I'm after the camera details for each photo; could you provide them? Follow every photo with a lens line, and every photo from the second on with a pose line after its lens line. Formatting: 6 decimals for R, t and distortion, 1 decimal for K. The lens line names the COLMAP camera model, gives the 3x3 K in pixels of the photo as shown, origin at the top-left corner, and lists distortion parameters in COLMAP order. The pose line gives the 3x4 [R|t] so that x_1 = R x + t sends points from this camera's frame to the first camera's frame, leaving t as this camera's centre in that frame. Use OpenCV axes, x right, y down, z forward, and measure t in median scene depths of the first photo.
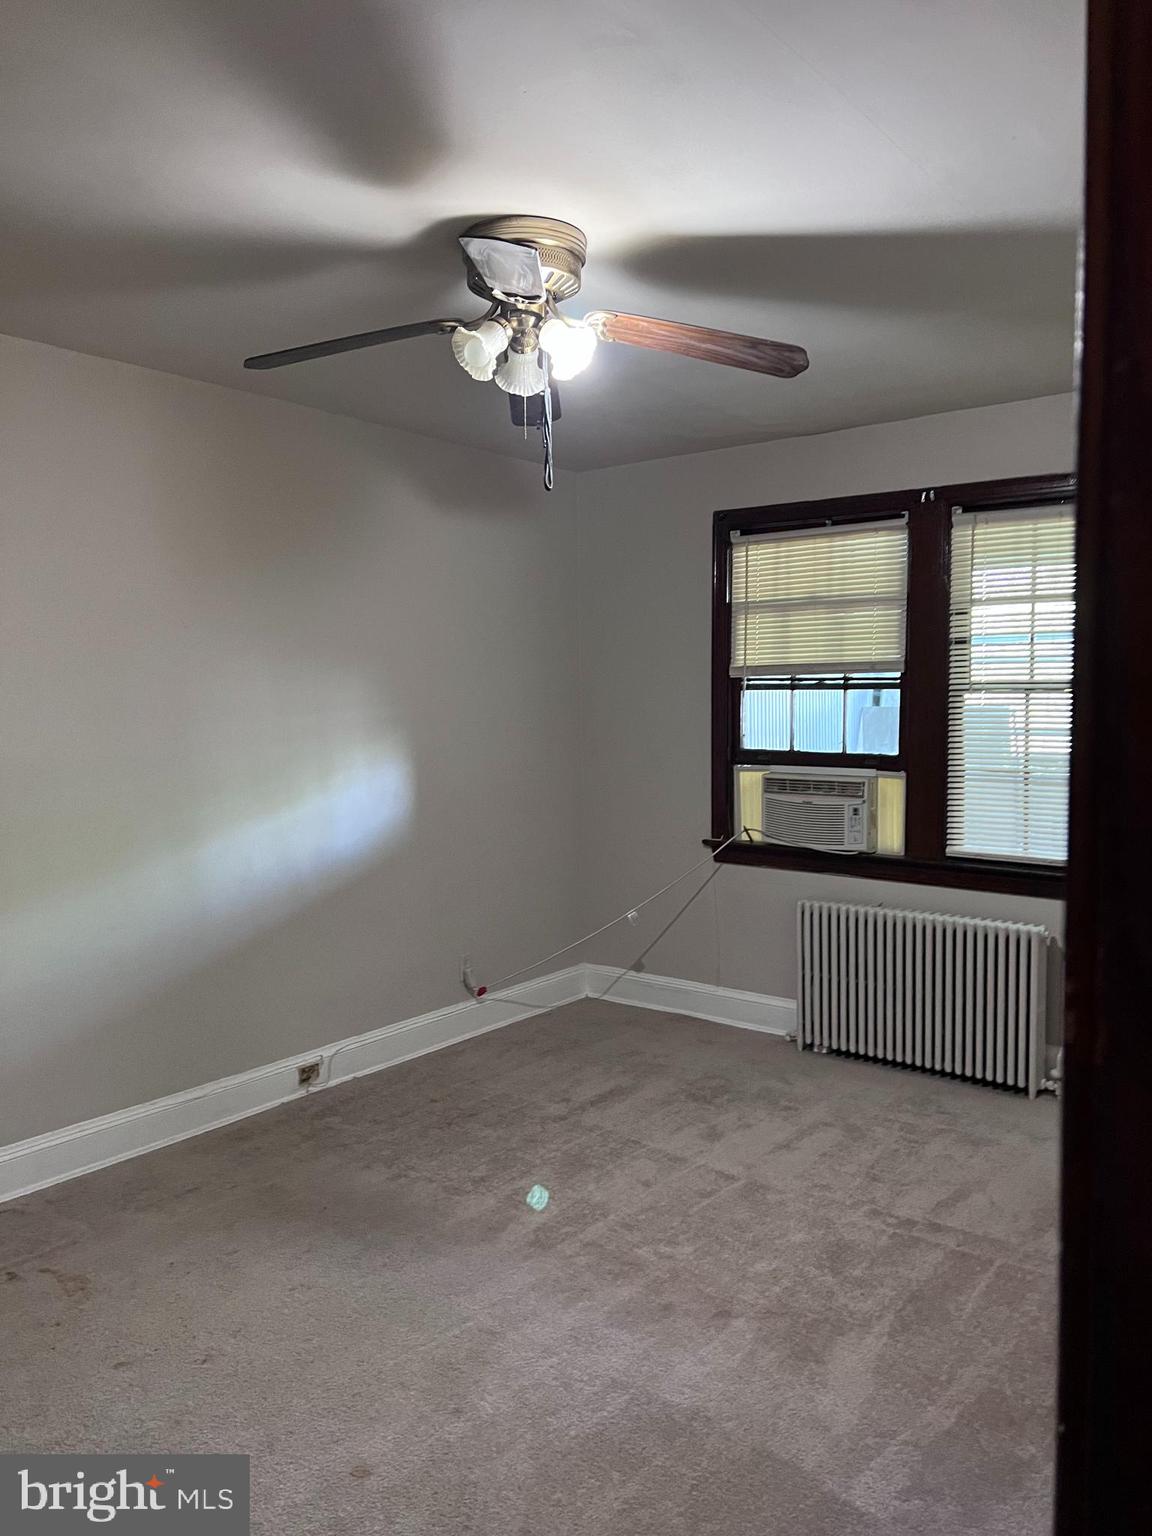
lens RADIAL K [[1137.0, 0, 576.0], [0, 1137.0, 768.0], [0, 0, 1]] dist [0.106228, -0.187141]
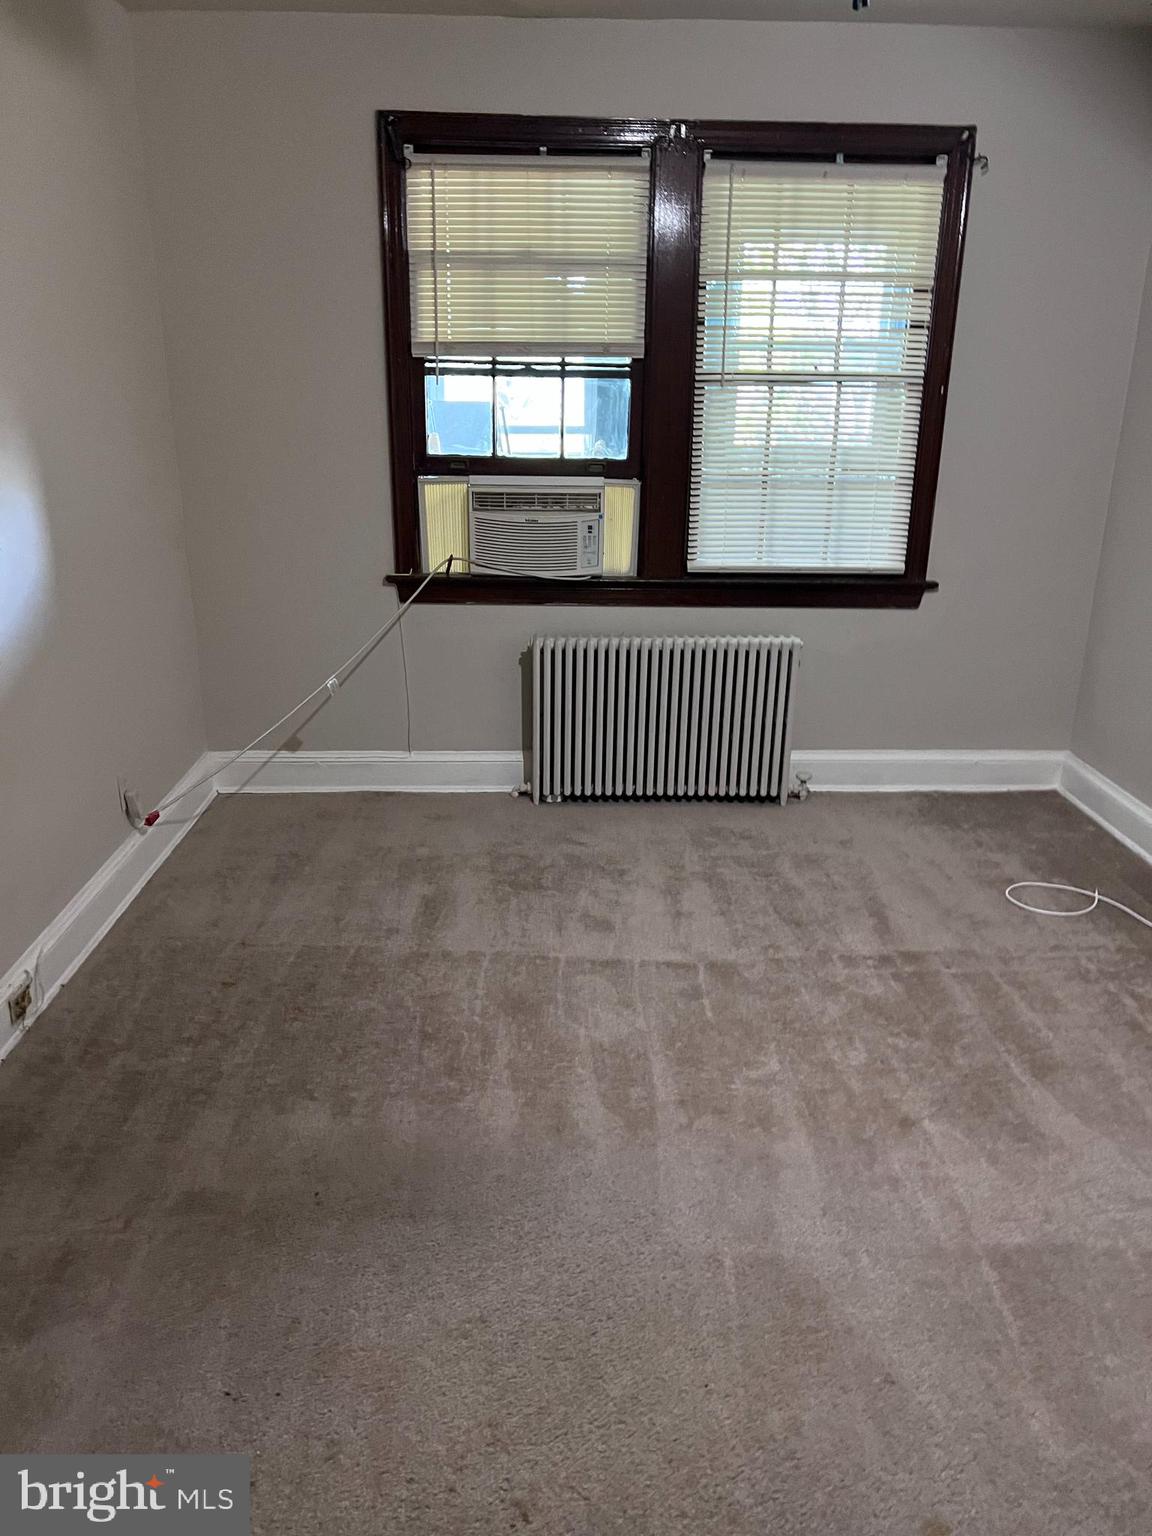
lens RADIAL K [[1137.0, 0, 576.0], [0, 1137.0, 768.0], [0, 0, 1]] dist [0.106228, -0.187141]
pose [[0.774093, -0.185087, 0.605411, -0.317548], [0.026993, 0.965088, 0.260533, -0.012504], [-0.632496, -0.185335, 0.752064, 0.320242]]
